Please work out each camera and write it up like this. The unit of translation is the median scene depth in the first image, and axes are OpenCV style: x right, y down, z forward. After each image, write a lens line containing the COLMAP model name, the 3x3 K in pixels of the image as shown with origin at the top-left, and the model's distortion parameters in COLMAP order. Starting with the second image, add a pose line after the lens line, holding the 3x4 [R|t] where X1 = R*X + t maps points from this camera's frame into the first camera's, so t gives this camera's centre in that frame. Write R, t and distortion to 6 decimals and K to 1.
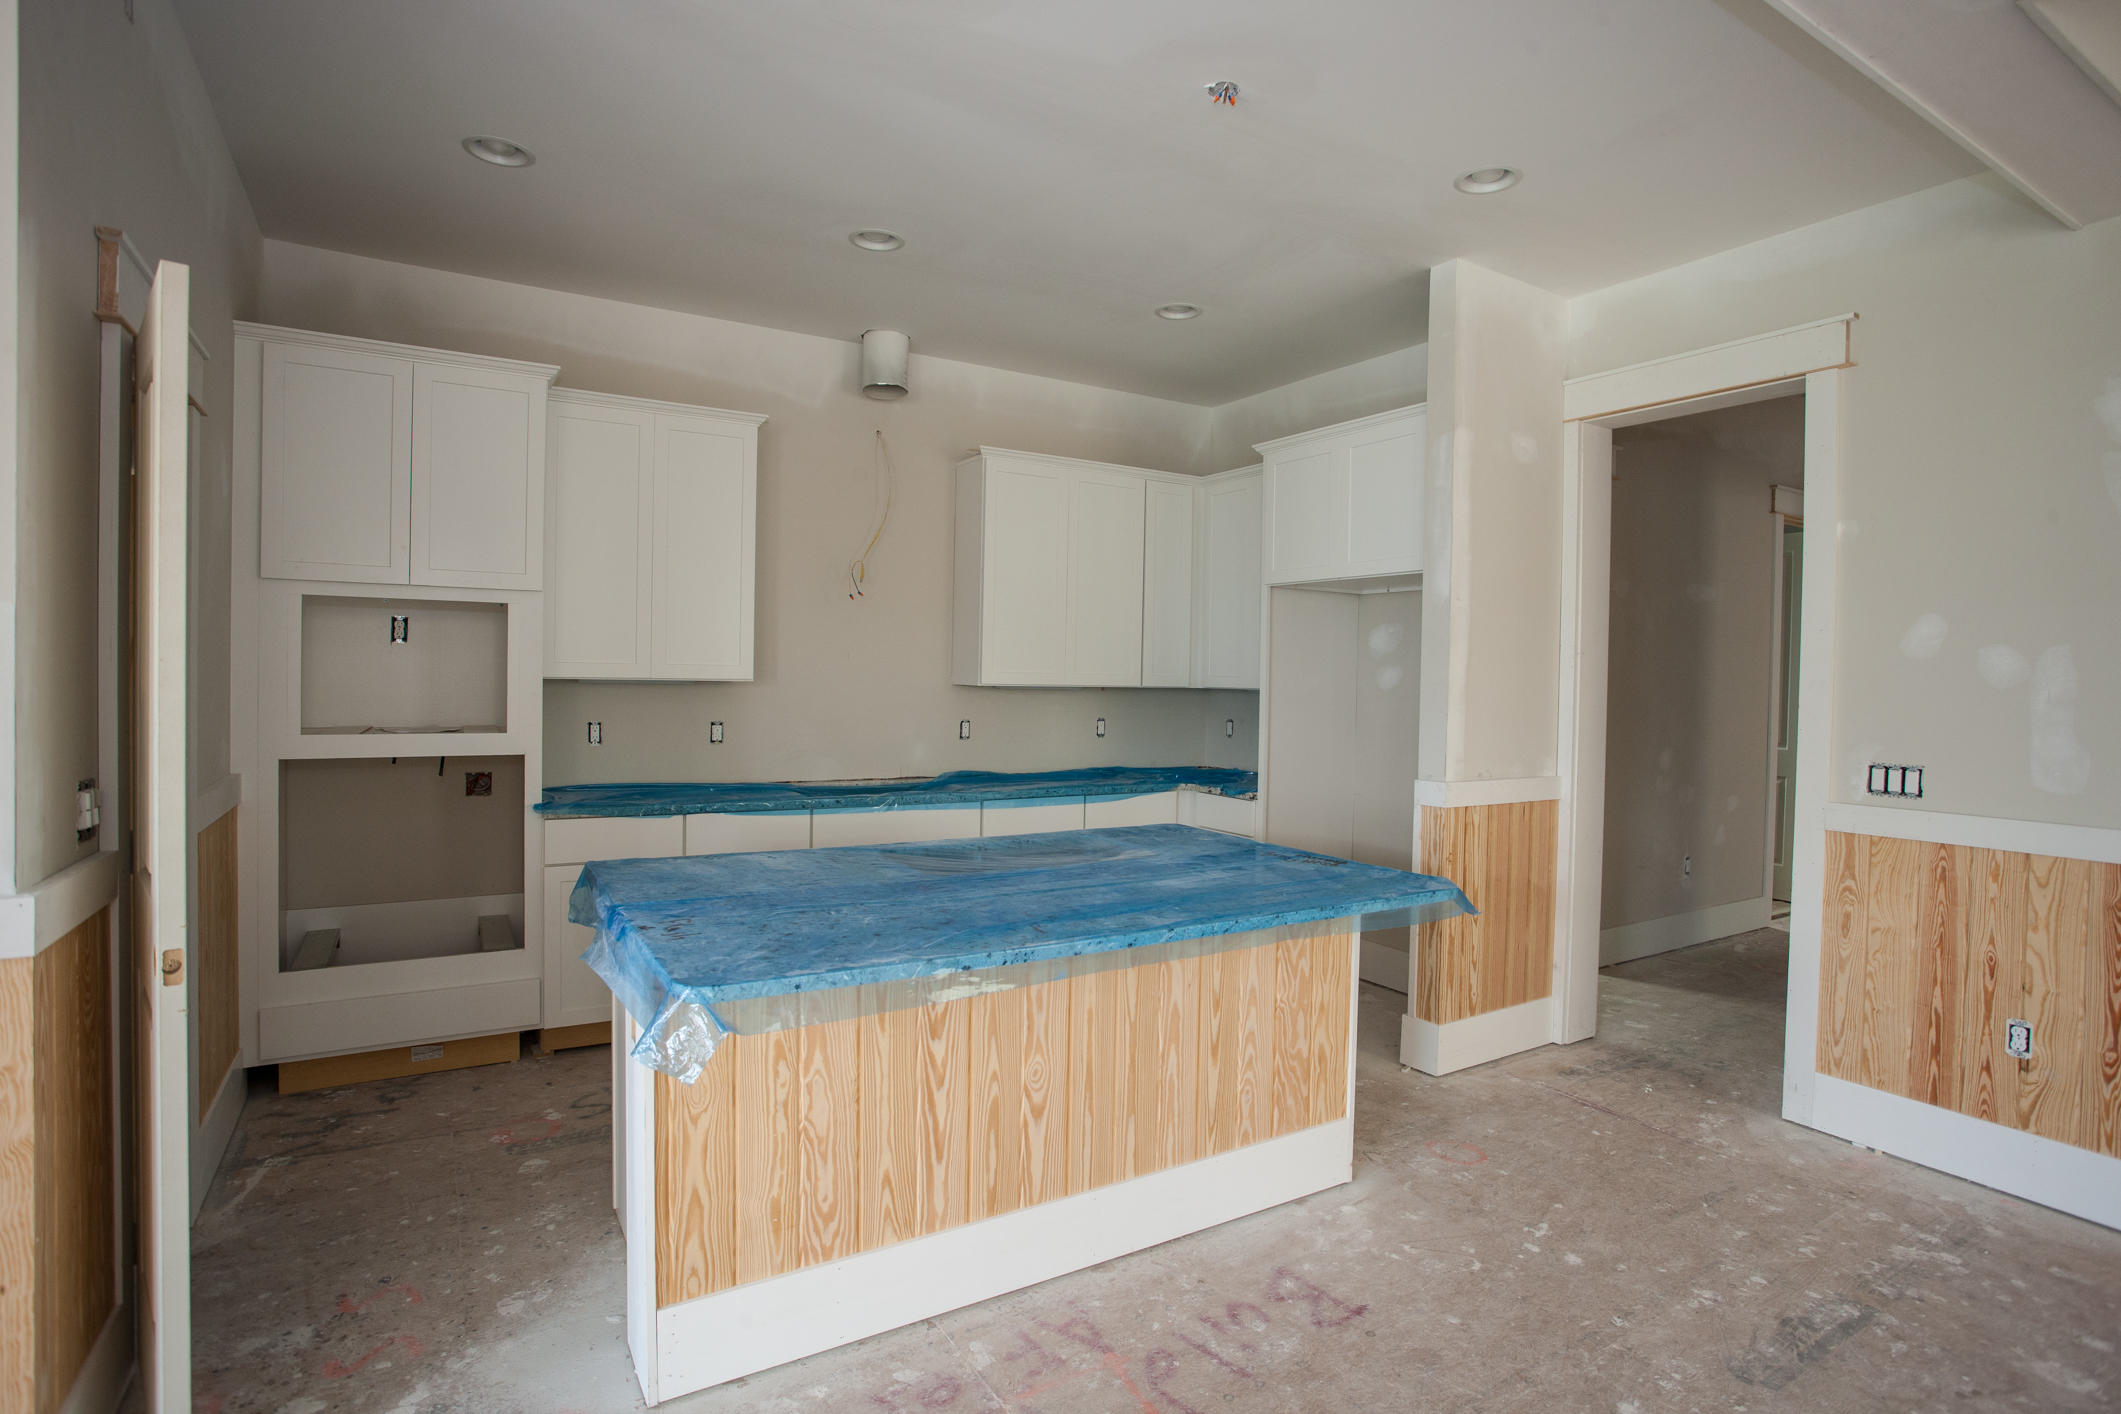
lens RADIAL K [[1017.5, 0, 1048.4], [0, 1017.5, 682.2], [0, 0, 1]] dist [-0.060160, 0.025749]
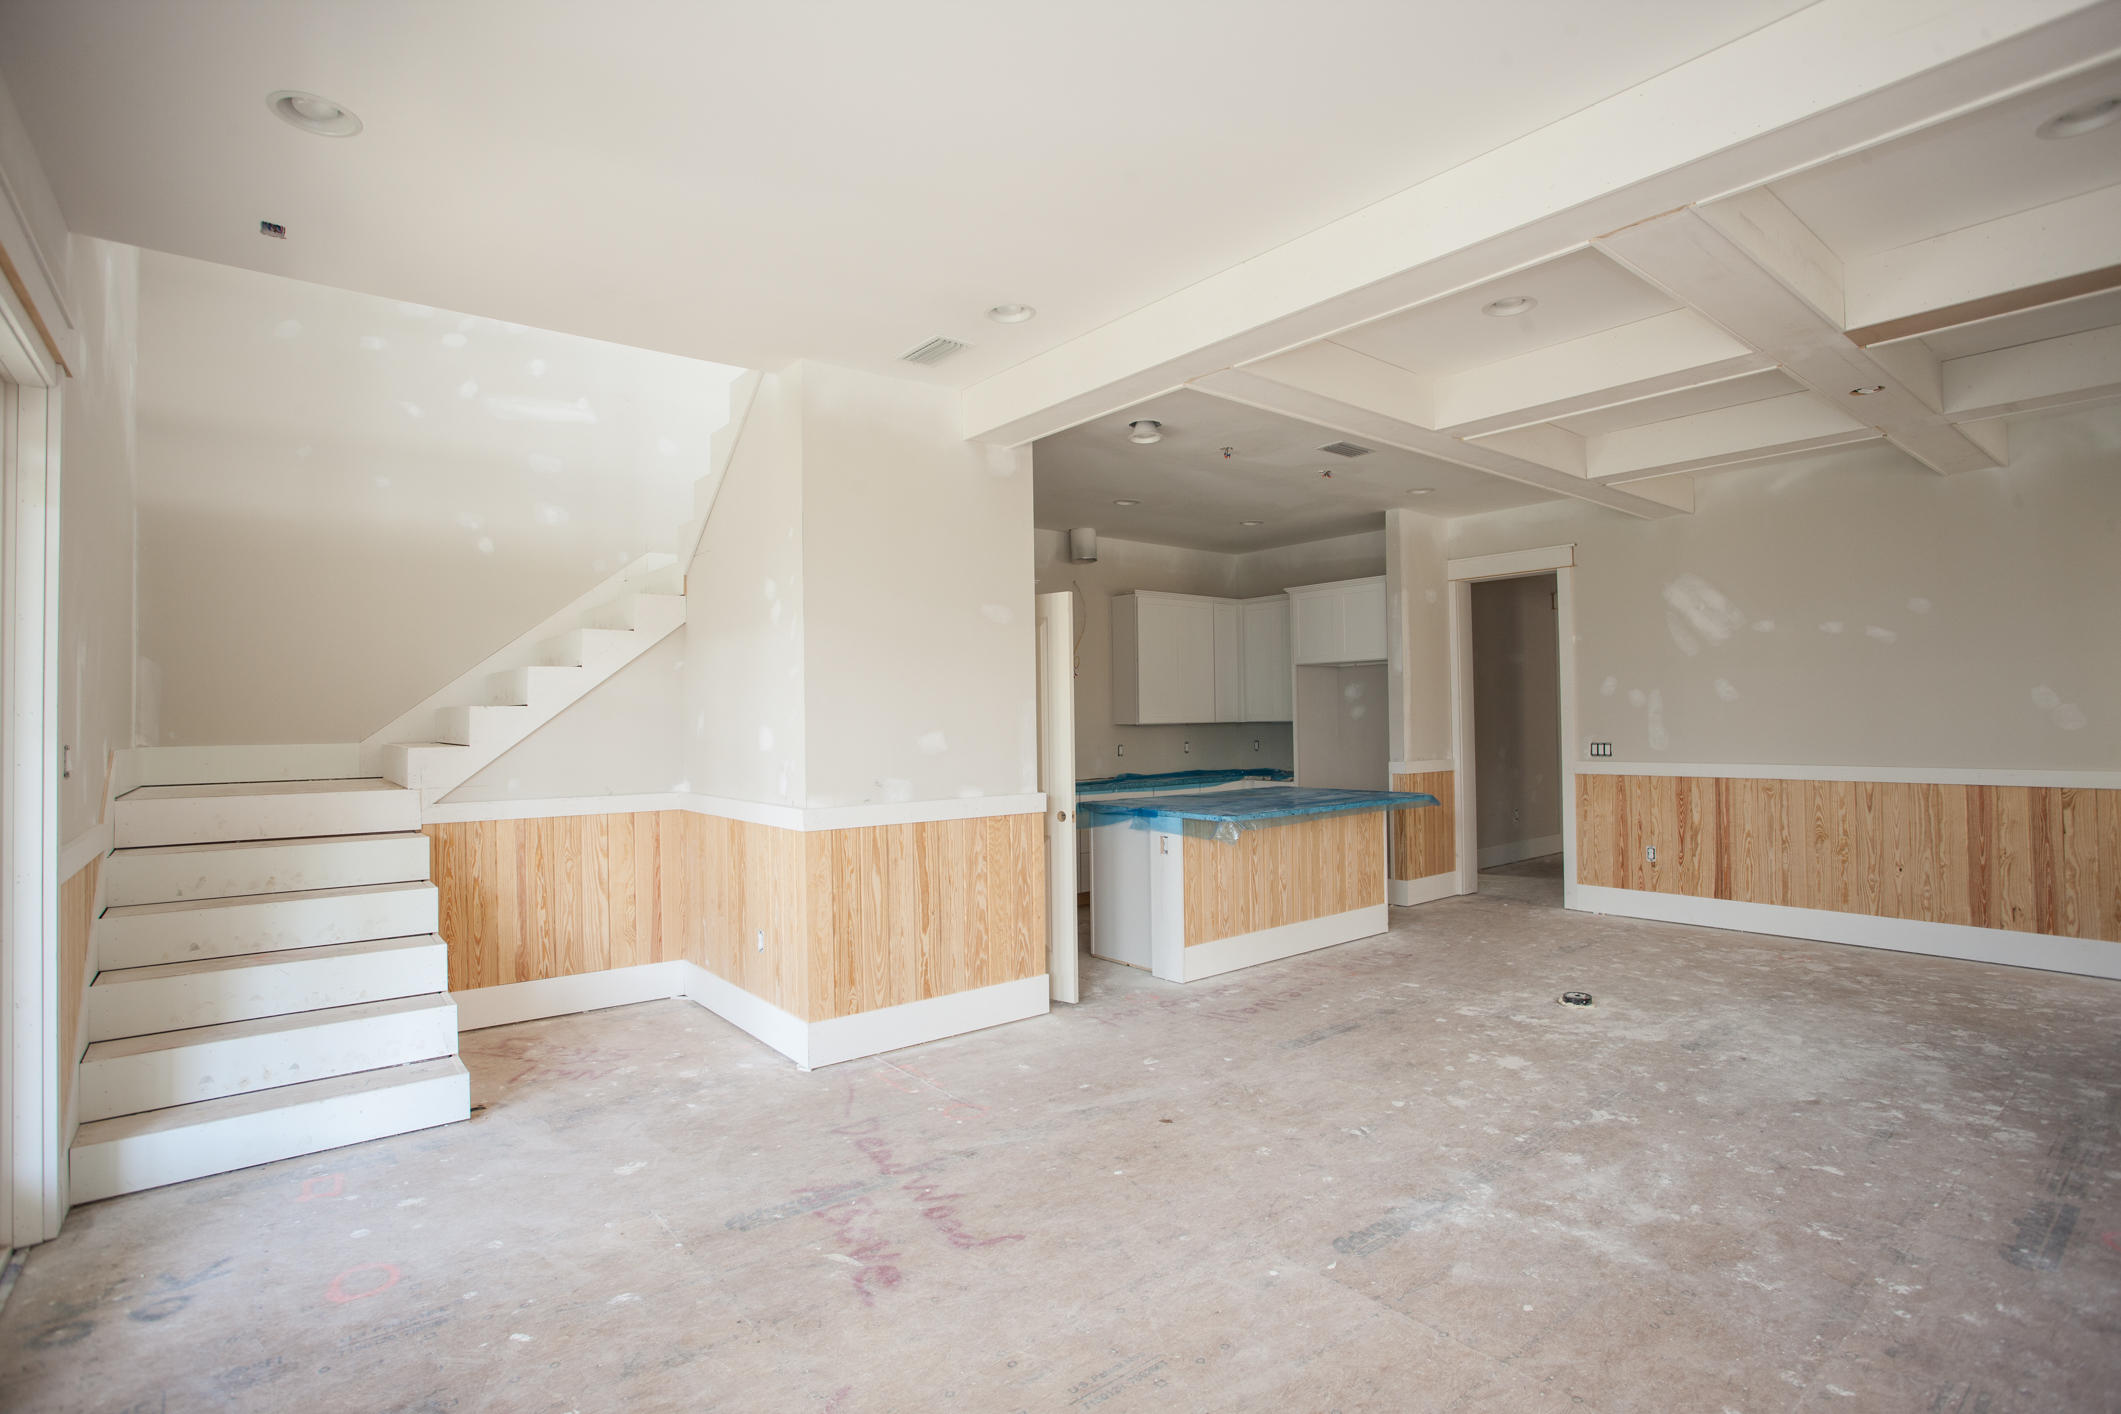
lens RADIAL K [[994.8, 0, 1080.0], [0, 994.8, 692.2], [0, 0, 1]] dist [0.000458, -0.000036]
pose [[0.985934, -0.029579, 0.164496, -0.583707], [0.035414, 0.998839, -0.032654, 0.000530], [-0.163340, 0.038020, 0.985837, -0.893569]]
